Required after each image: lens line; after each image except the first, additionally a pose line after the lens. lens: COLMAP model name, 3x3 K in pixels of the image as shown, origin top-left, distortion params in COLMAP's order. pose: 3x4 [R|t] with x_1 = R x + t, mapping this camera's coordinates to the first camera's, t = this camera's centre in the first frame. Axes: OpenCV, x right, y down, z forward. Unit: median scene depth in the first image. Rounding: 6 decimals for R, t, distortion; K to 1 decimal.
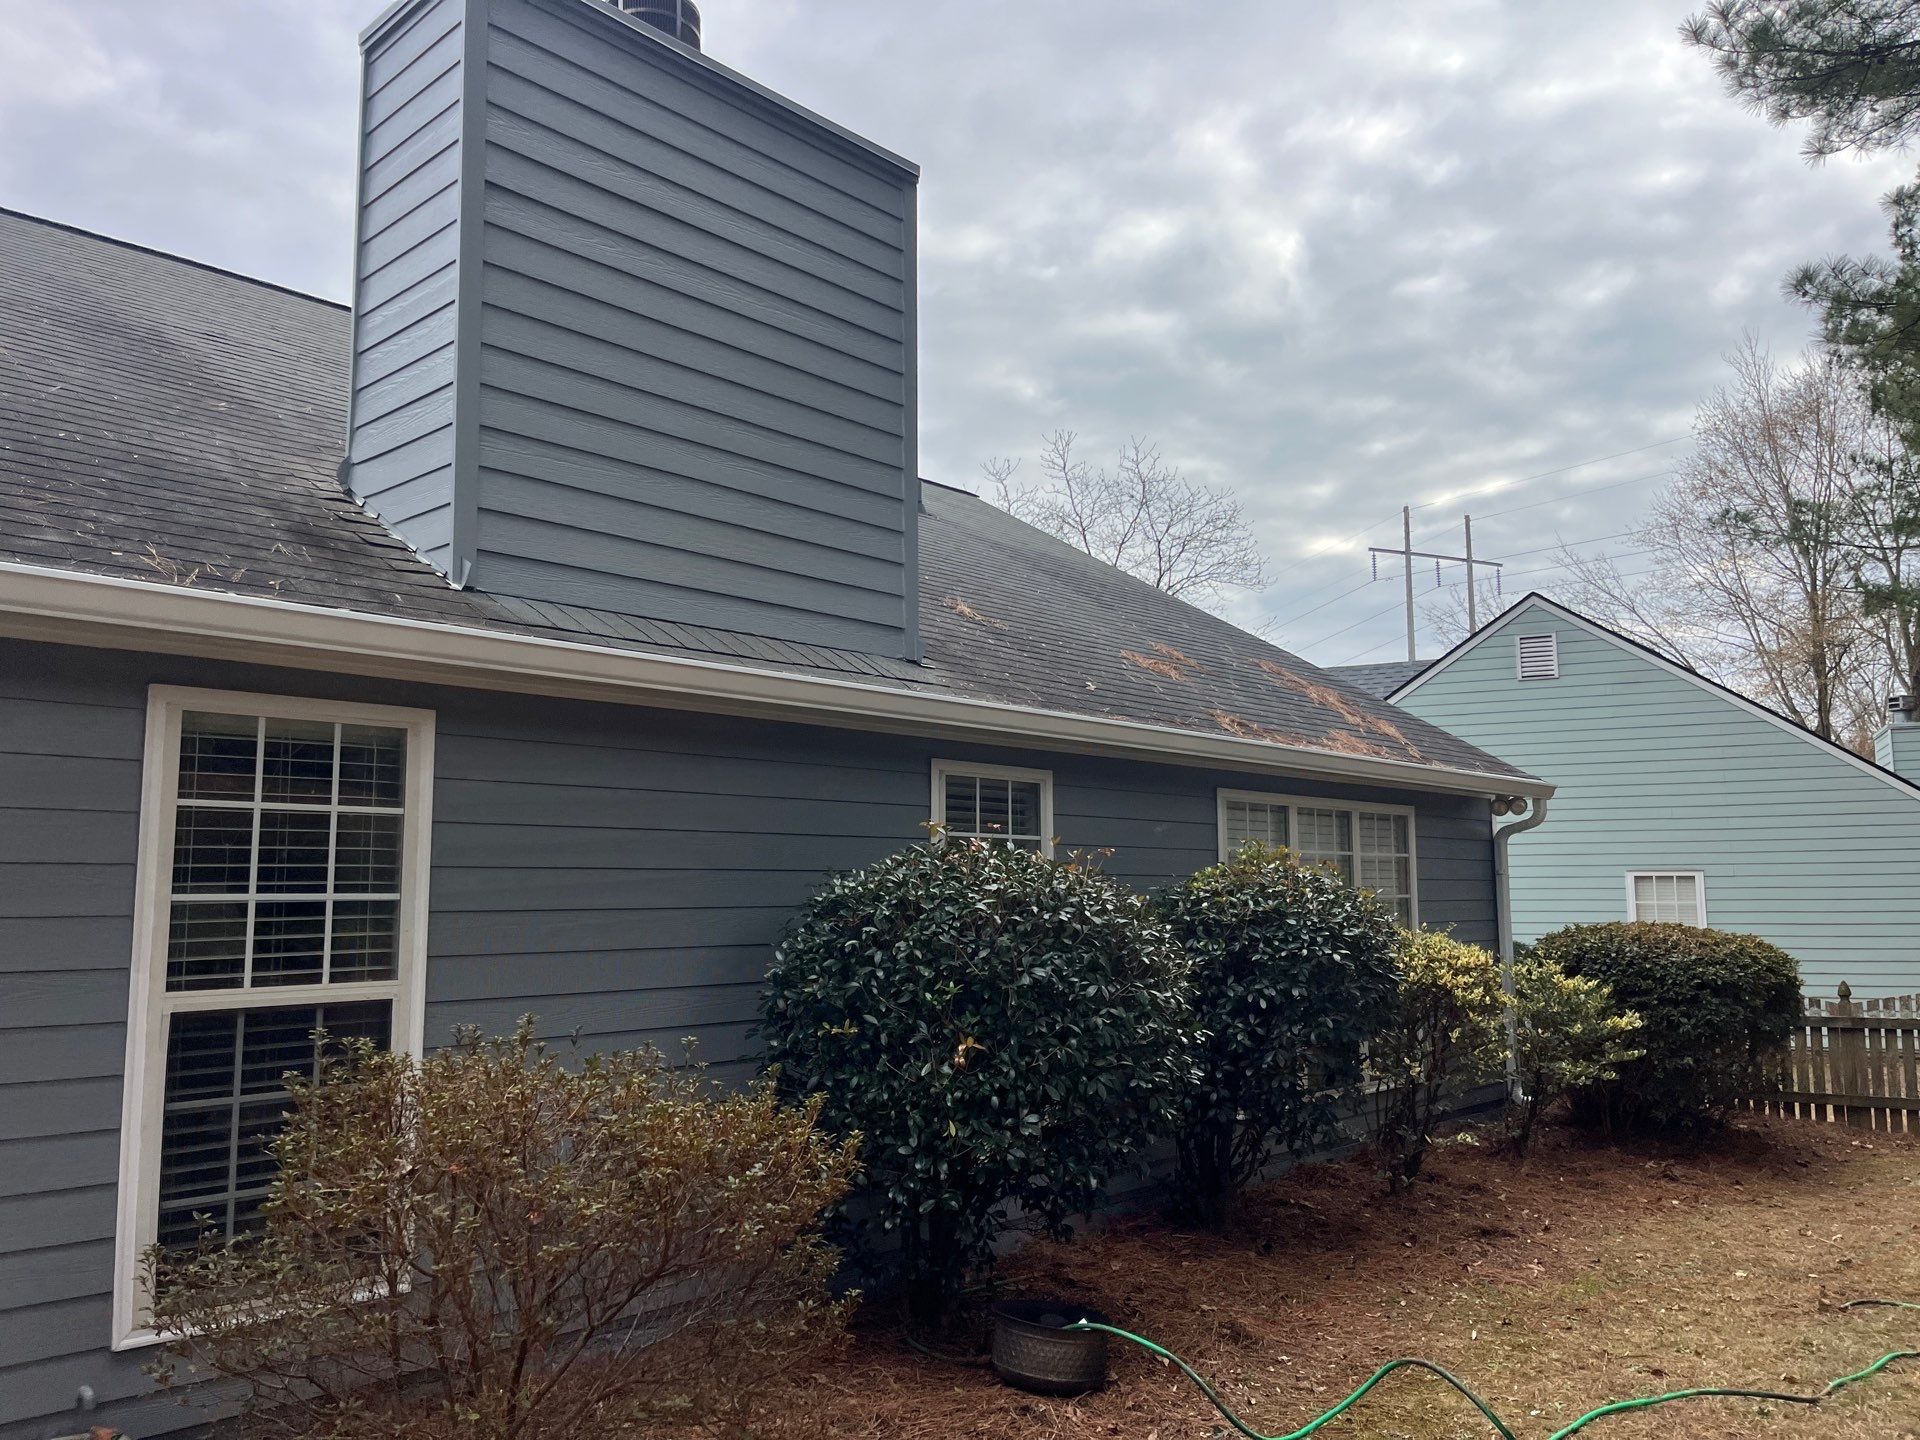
lens RADIAL K [[1450.8, 0, 937.4], [0, 1450.8, 734.3], [0, 0, 1]] dist [0.069667, -0.091445]
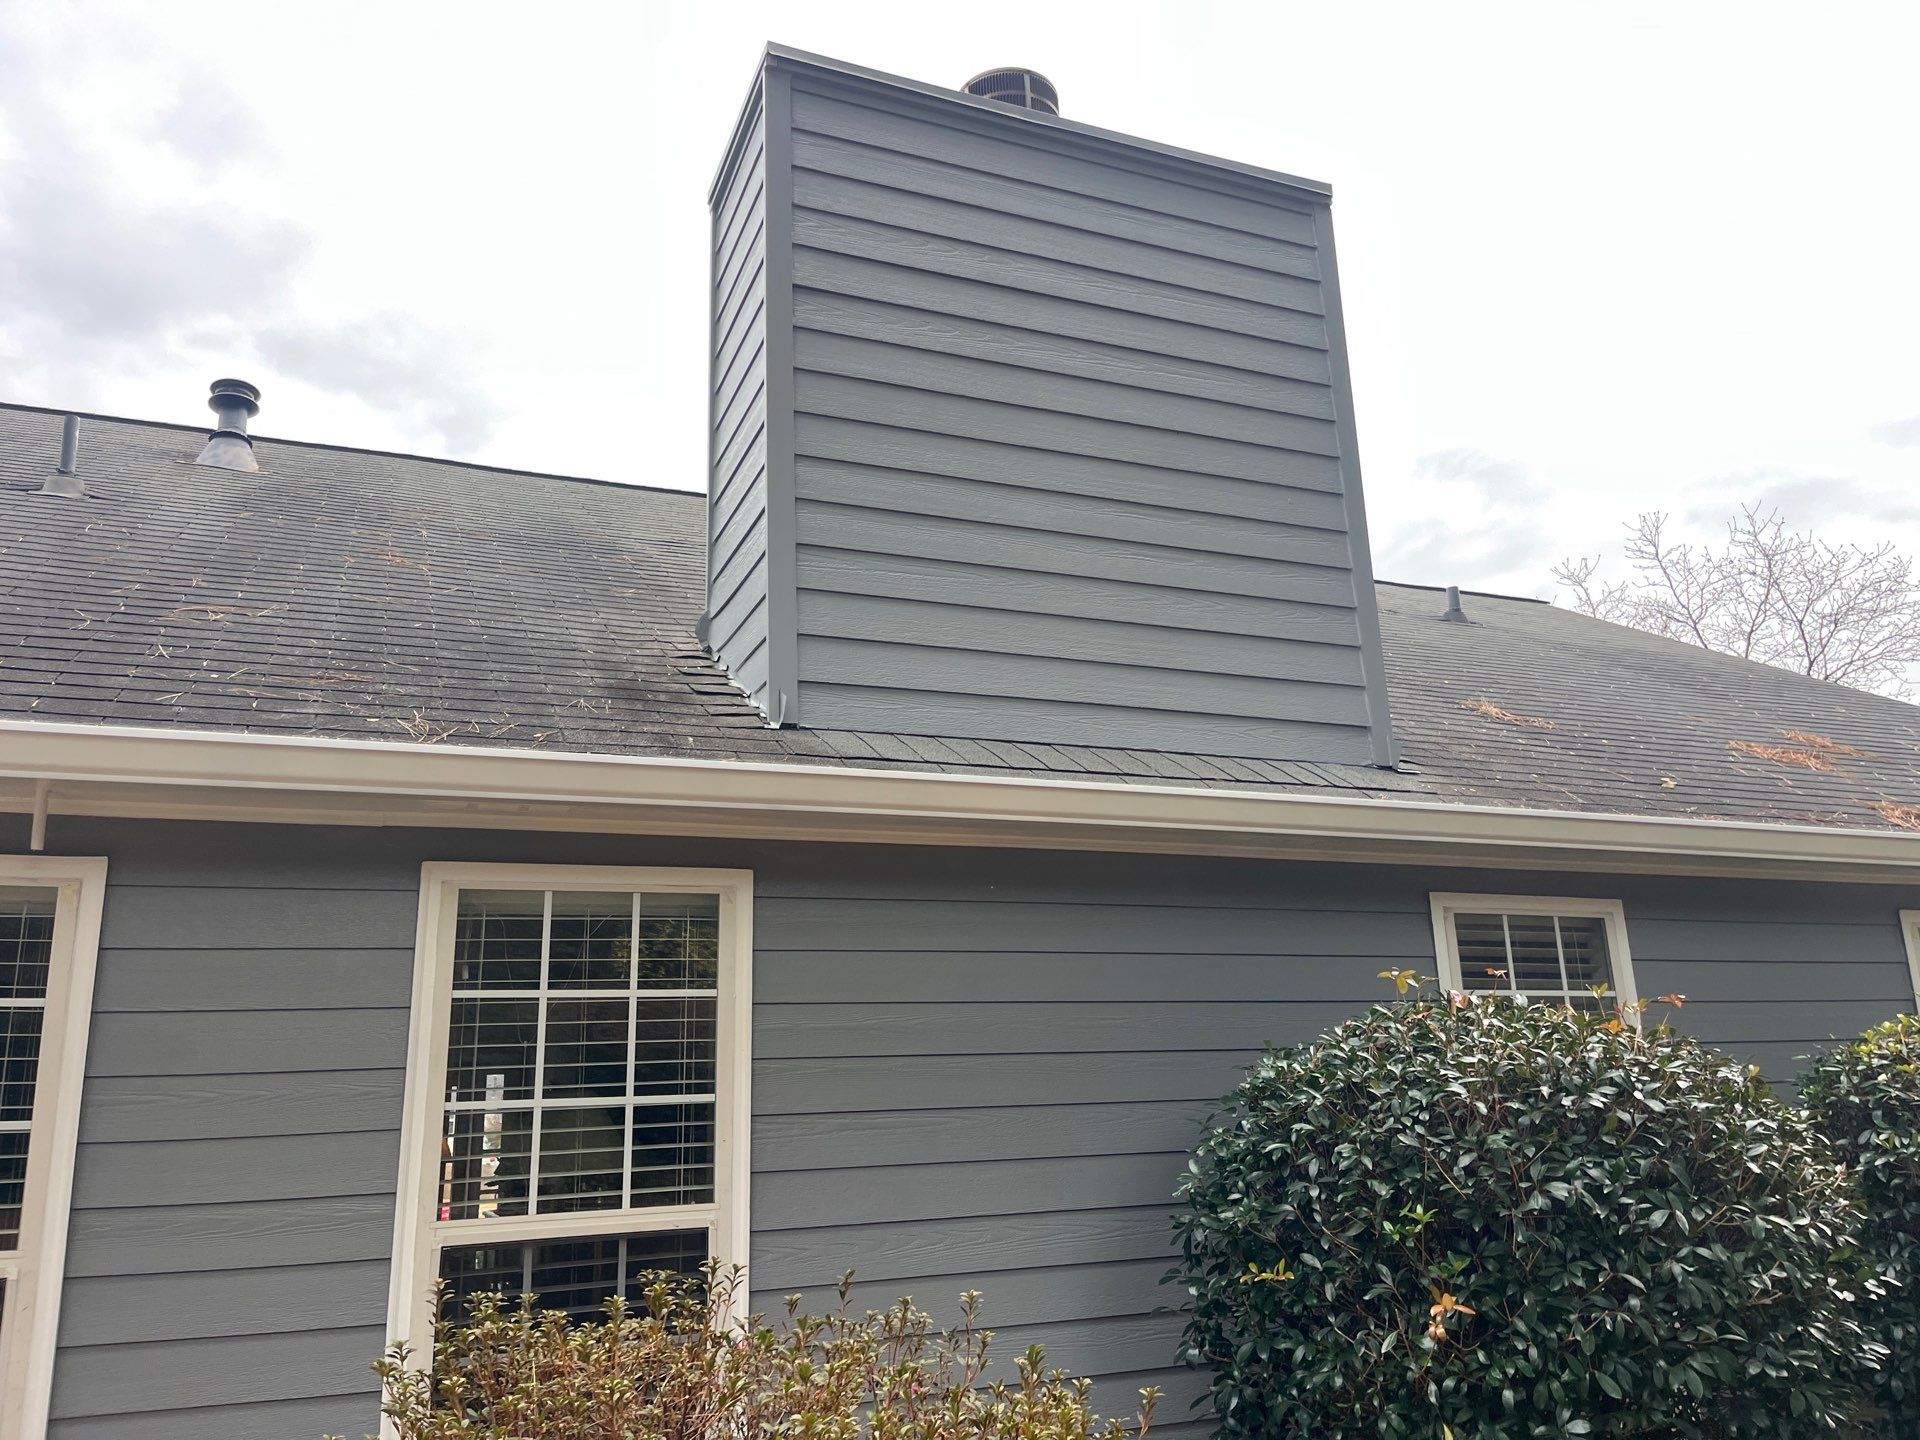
lens RADIAL K [[1450.8, 0, 971.2], [0, 1450.8, 702.6], [0, 0, 1]] dist [0.069667, -0.091445]
pose [[0.915850, -0.134716, -0.378247, 0.091200], [0.075602, 0.983043, -0.167066, 0.033348], [0.394340, 0.124411, 0.910504, 0.229492]]
